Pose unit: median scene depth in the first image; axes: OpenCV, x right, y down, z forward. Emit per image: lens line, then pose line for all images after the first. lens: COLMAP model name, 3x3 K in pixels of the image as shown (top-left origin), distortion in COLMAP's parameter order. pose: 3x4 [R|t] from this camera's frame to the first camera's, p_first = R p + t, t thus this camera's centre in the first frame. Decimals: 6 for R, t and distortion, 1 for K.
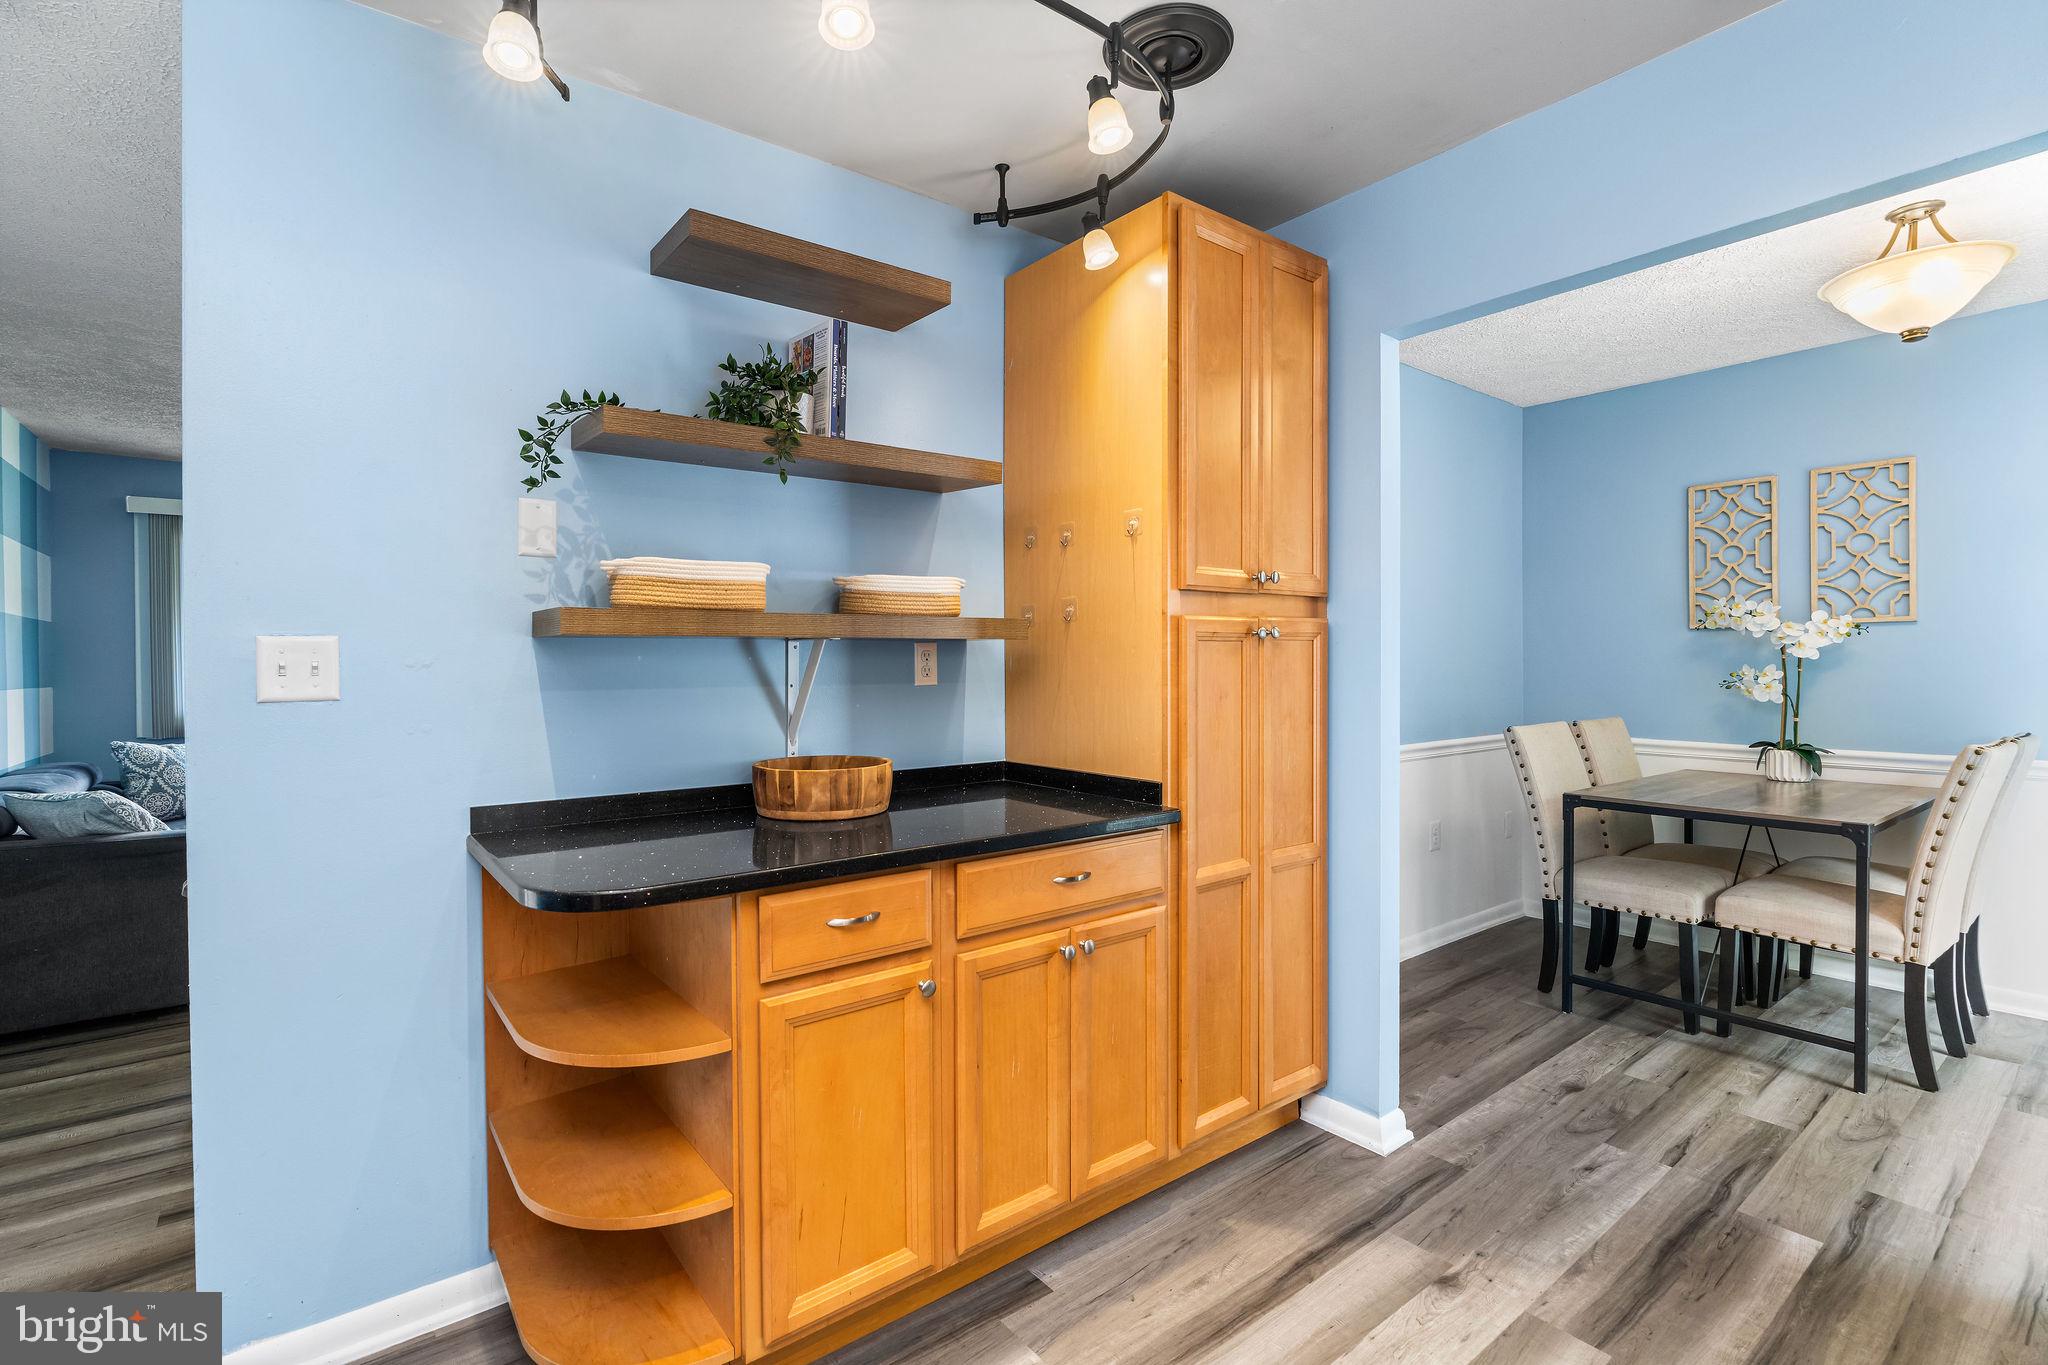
lens RADIAL K [[936.4, 0, 1017.7], [0, 936.4, 674.8], [0, 0, 1]] dist [-0.002370, 0.000945]
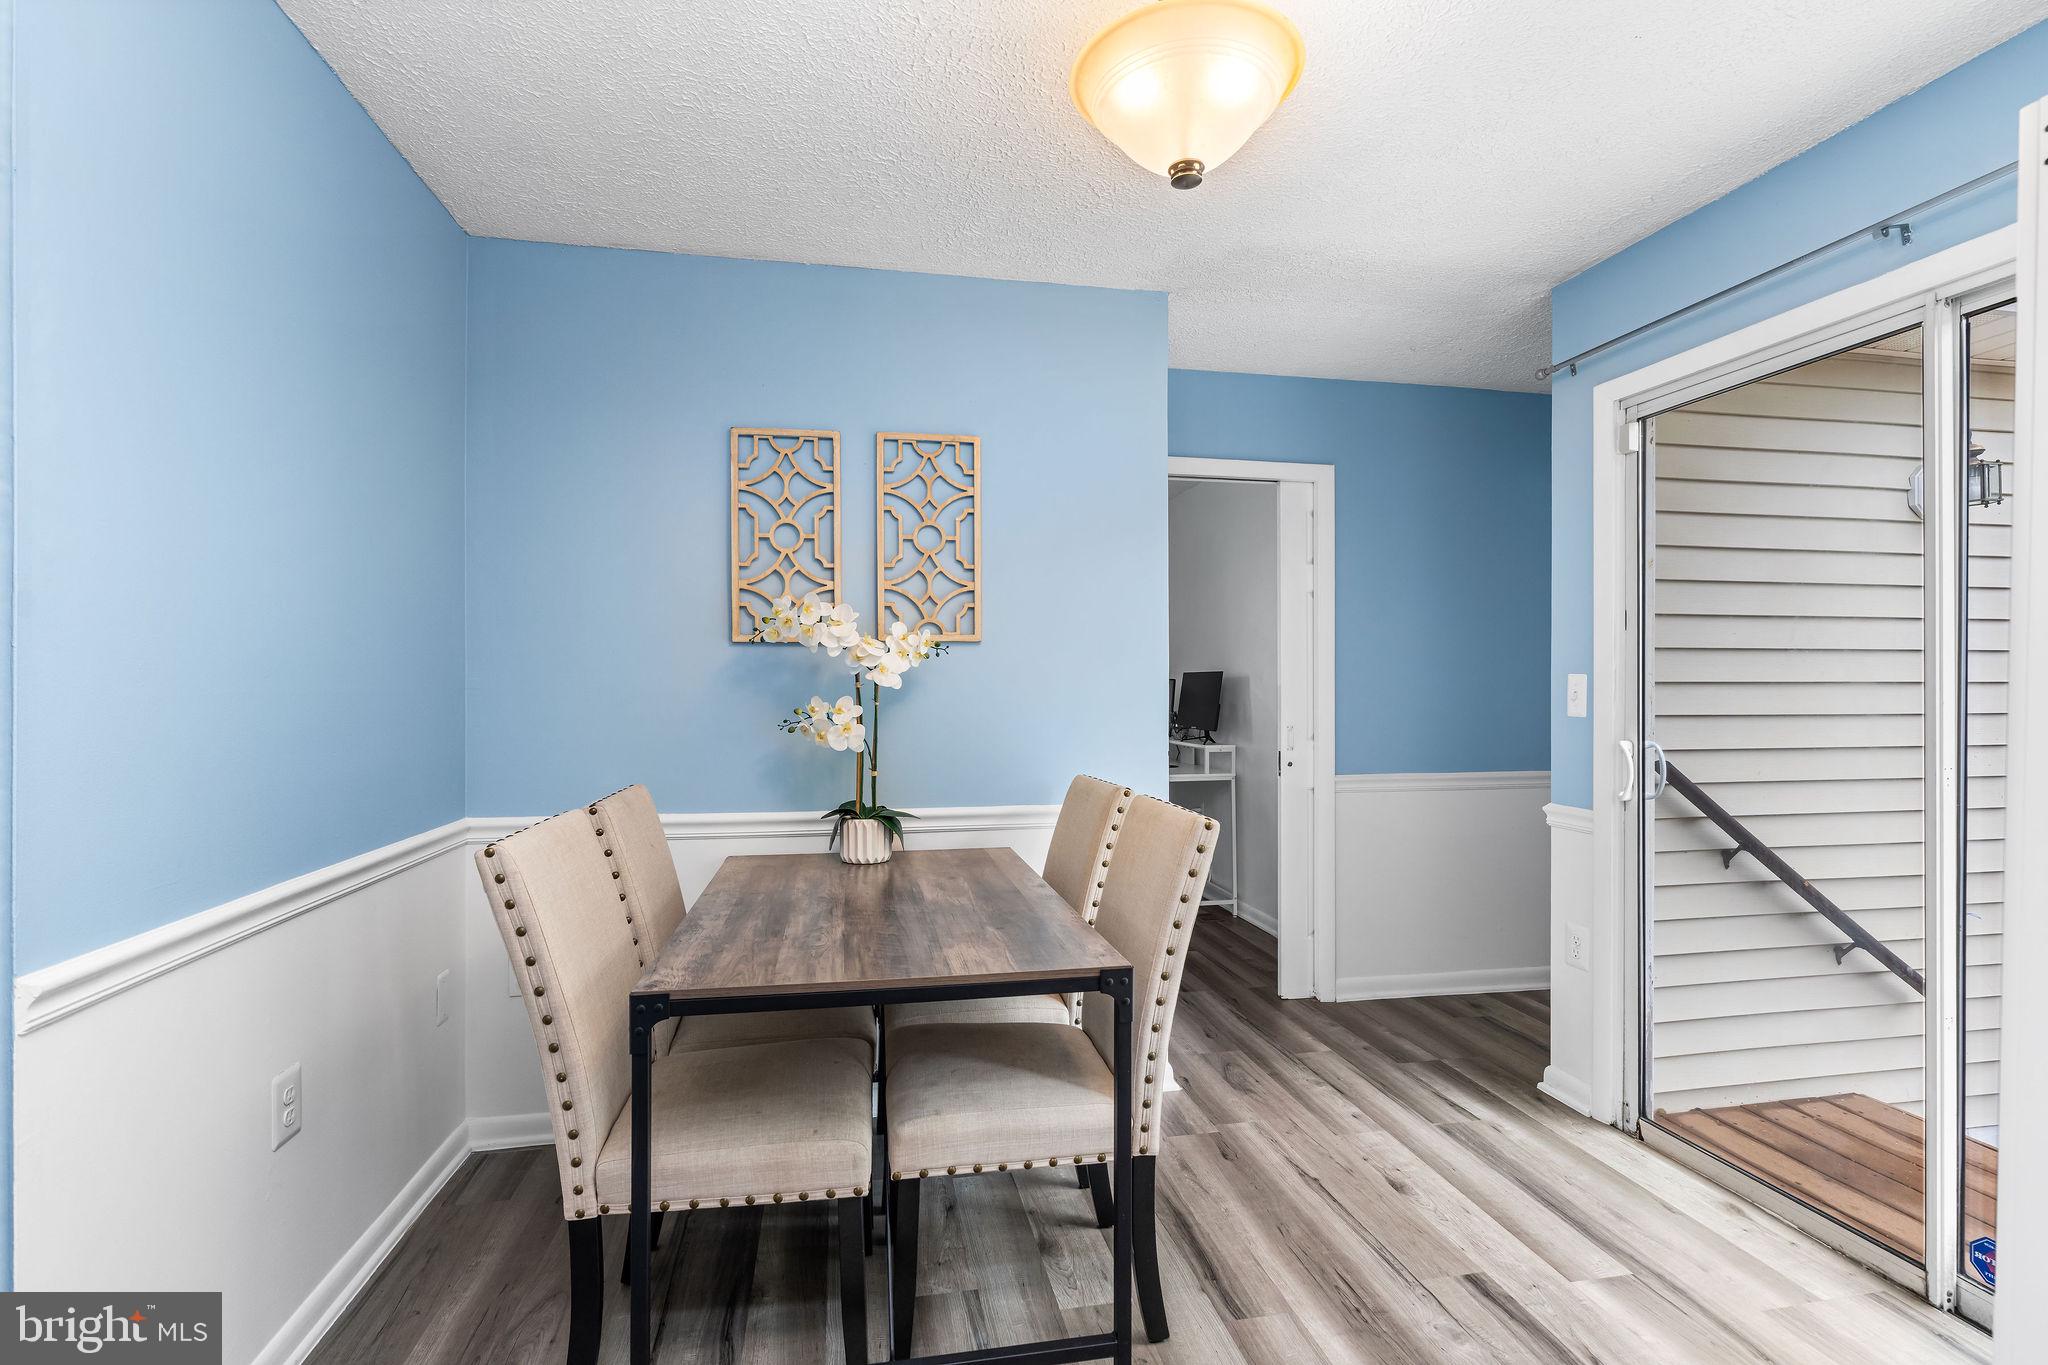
lens RADIAL K [[936.4, 0, 1017.7], [0, 936.4, 674.8], [0, 0, 1]] dist [-0.002370, 0.000945]
pose [[0.457031, 0.012356, 0.889365, 0.255244], [0.010637, 0.999756, -0.019356, -0.012689], [-0.889387, 0.018307, 0.456788, 0.594500]]
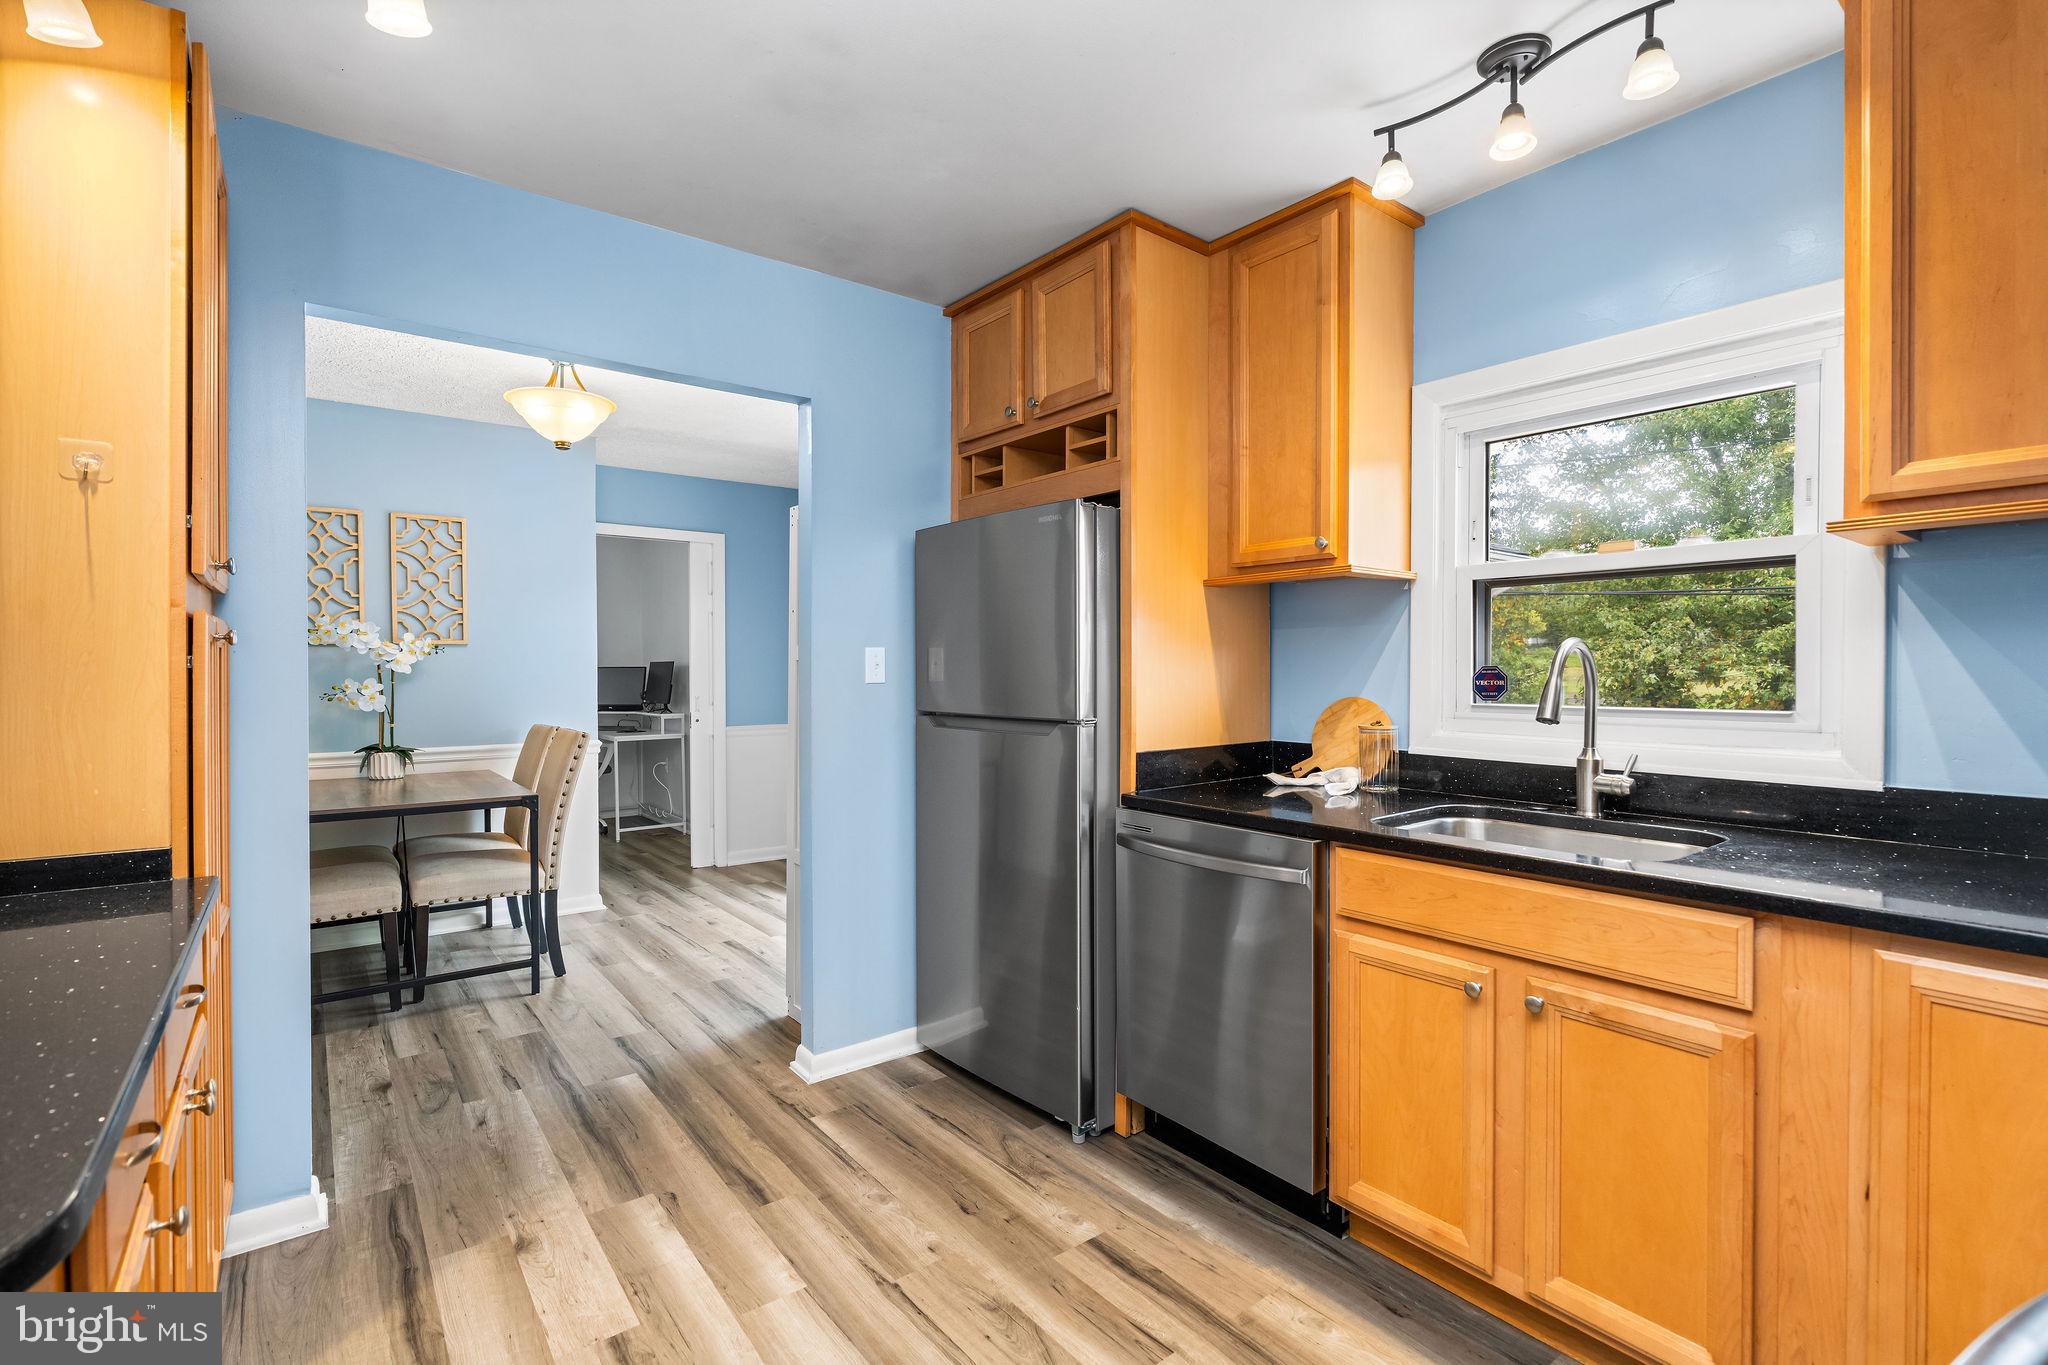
lens RADIAL K [[929.0, 0, 1014.0], [0, 929.0, 680.1], [0, 0, 1]] dist [-0.002203, 0.000290]
pose [[0.007666, -0.006416, 0.999950, -0.329192], [0.018133, 0.999816, 0.006276, -0.001714], [-0.999806, 0.018084, 0.007781, 0.221560]]
